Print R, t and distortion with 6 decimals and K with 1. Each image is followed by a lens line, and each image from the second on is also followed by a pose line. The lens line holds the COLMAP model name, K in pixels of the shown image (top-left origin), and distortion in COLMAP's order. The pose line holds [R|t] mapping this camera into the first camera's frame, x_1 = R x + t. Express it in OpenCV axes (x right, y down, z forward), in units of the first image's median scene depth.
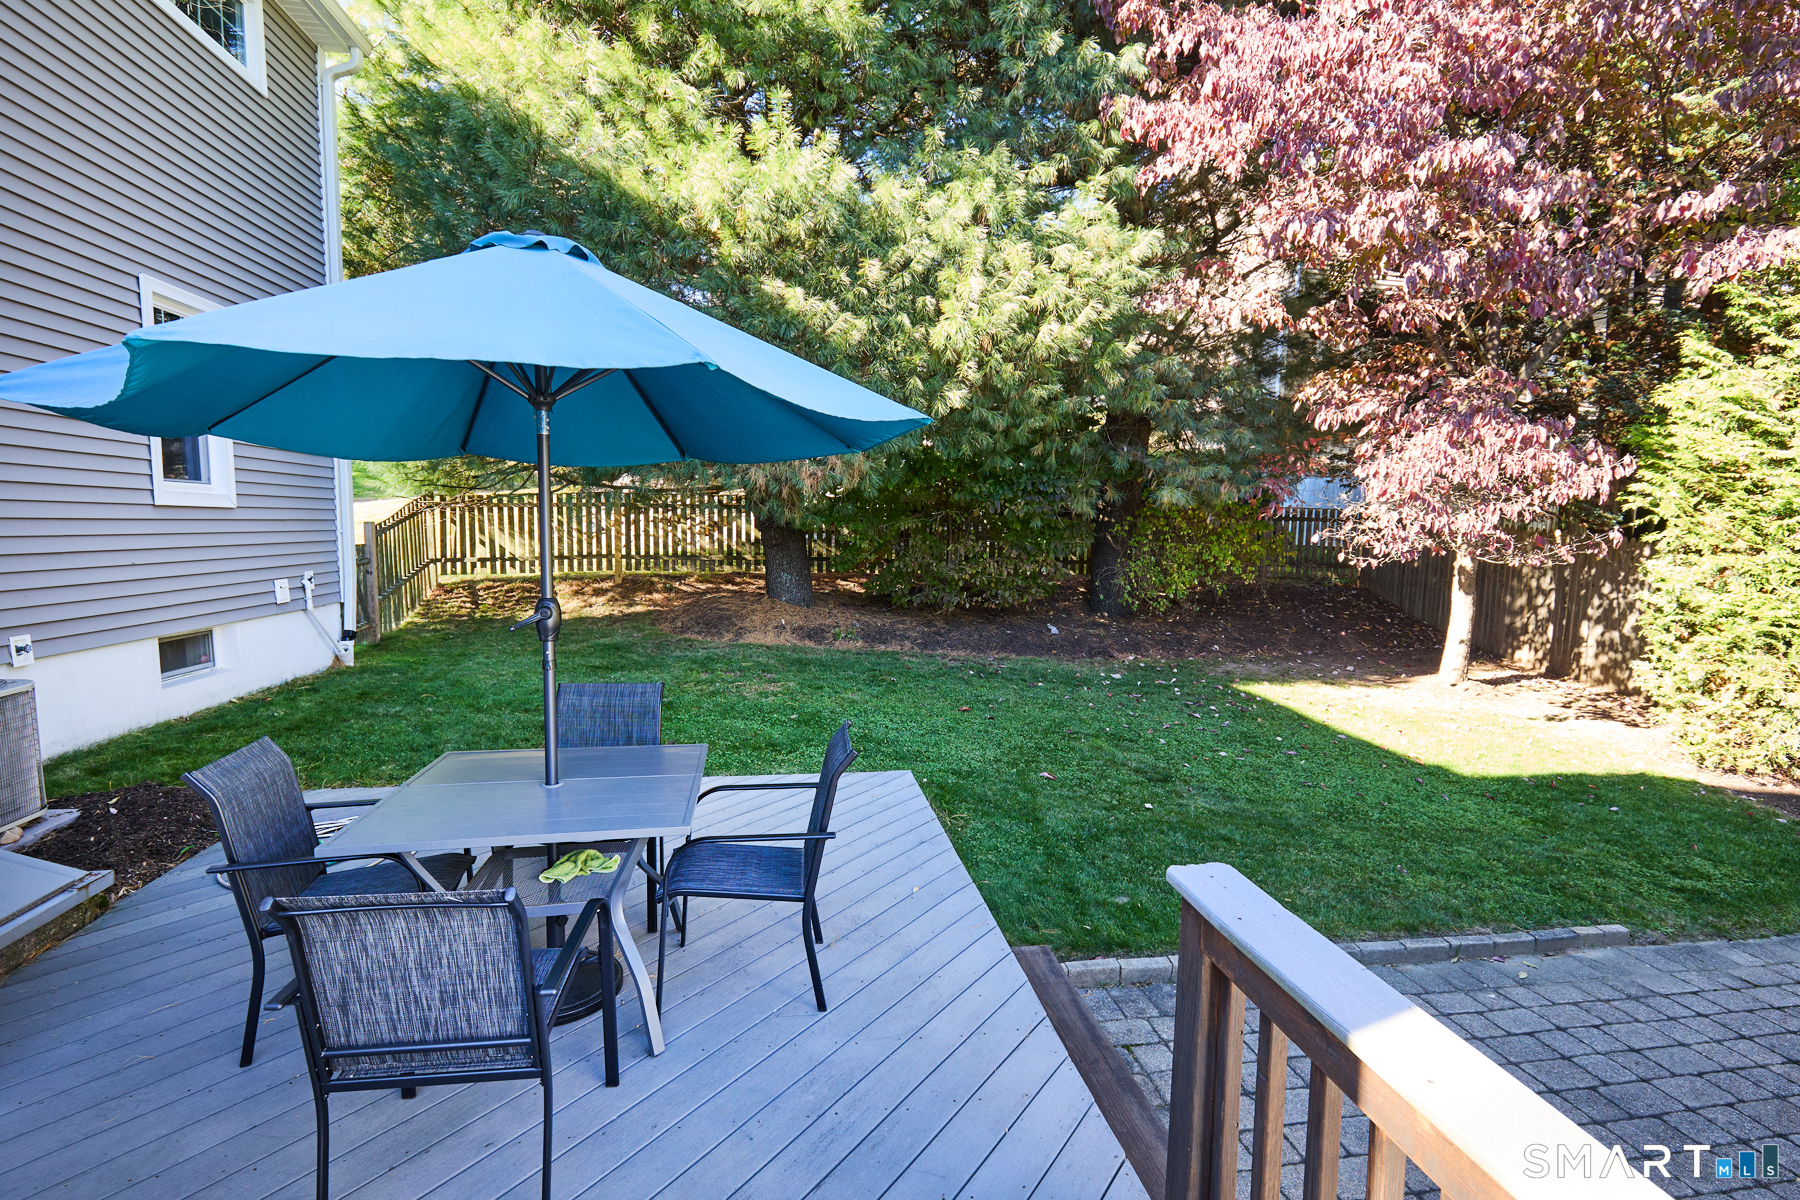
lens RADIAL K [[818.2, 0, 885.3], [0, 818.2, 587.1], [0, 0, 1]] dist [0.000848, 0.001087]
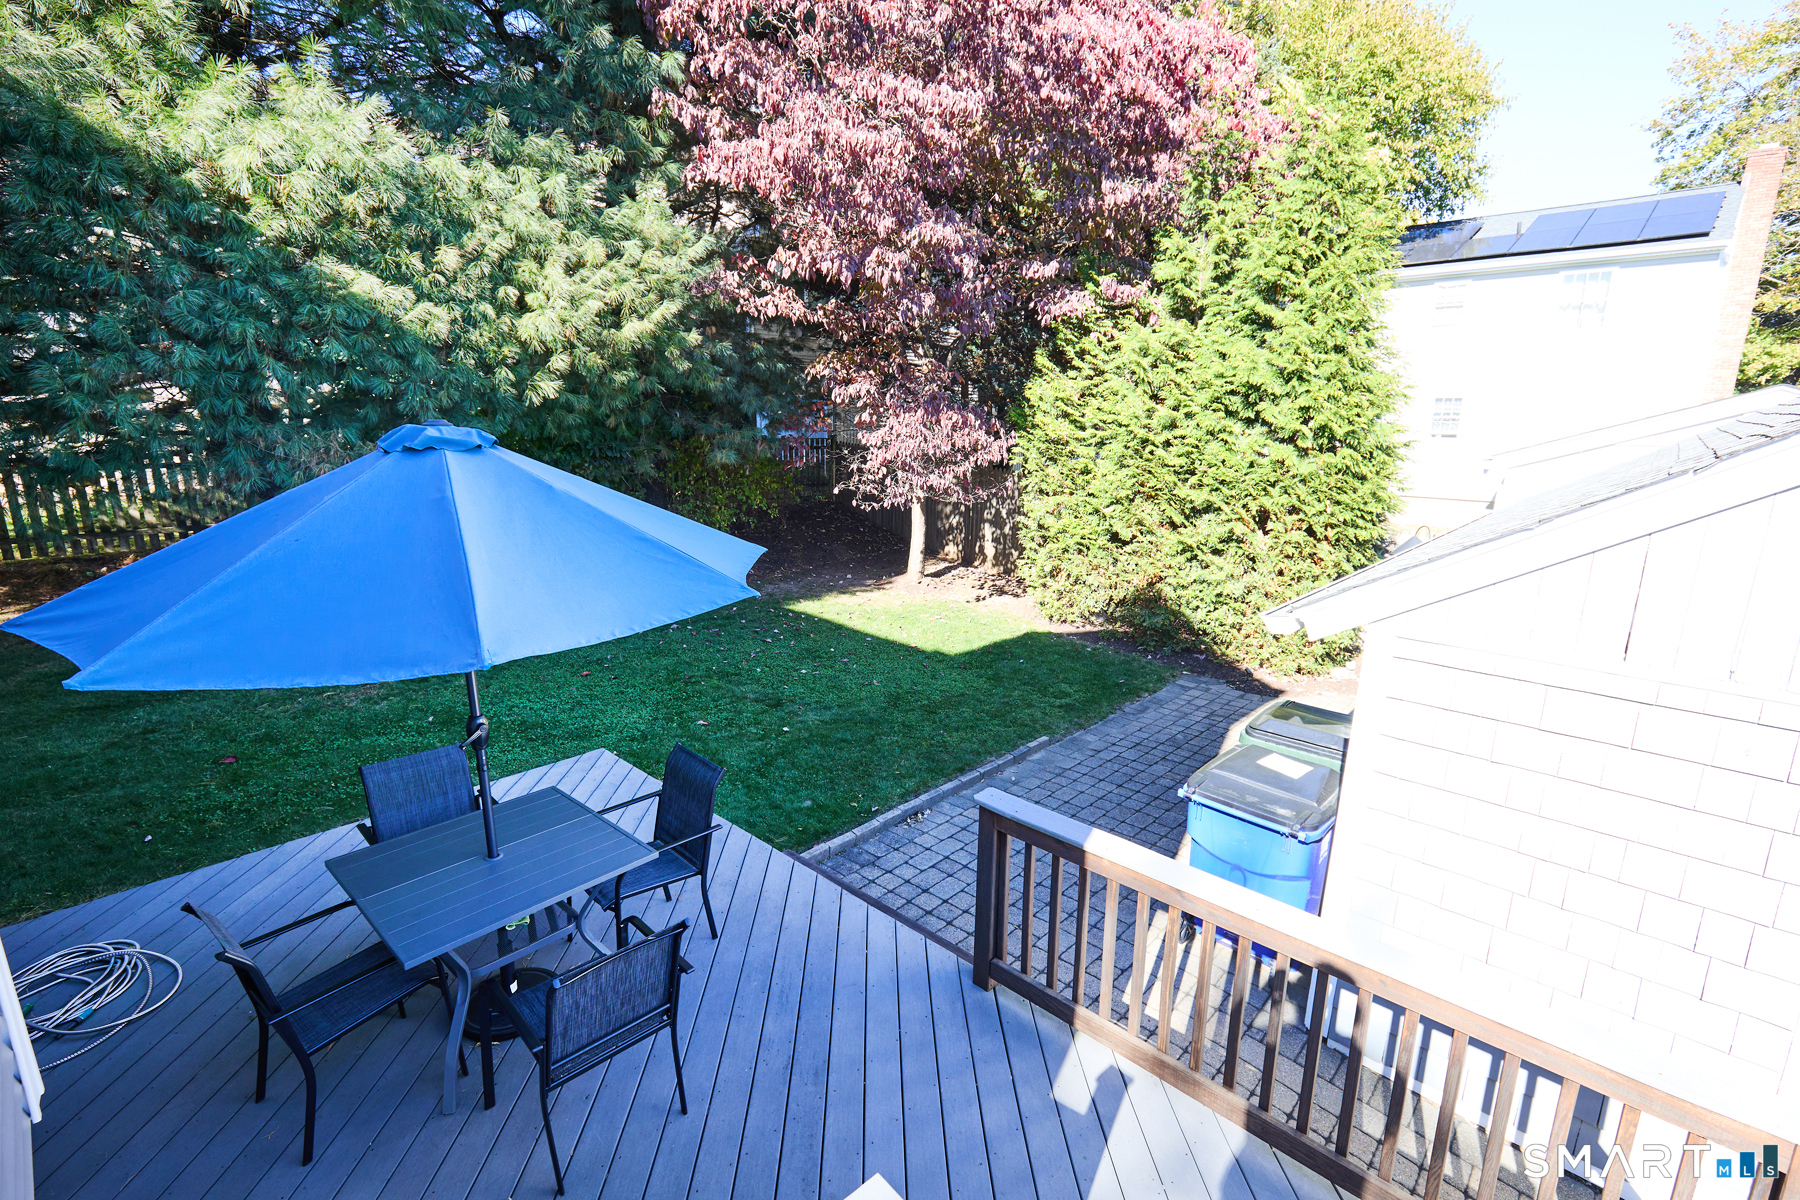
lens RADIAL K [[818.2, 0, 899.6], [0, 818.2, 608.2], [0, 0, 1]] dist [0.000848, 0.001087]
pose [[0.794094, -0.154399, 0.587857, -0.222420], [0.059488, 0.982296, 0.177640, -0.120462], [-0.604877, -0.106092, 0.789220, -0.123022]]
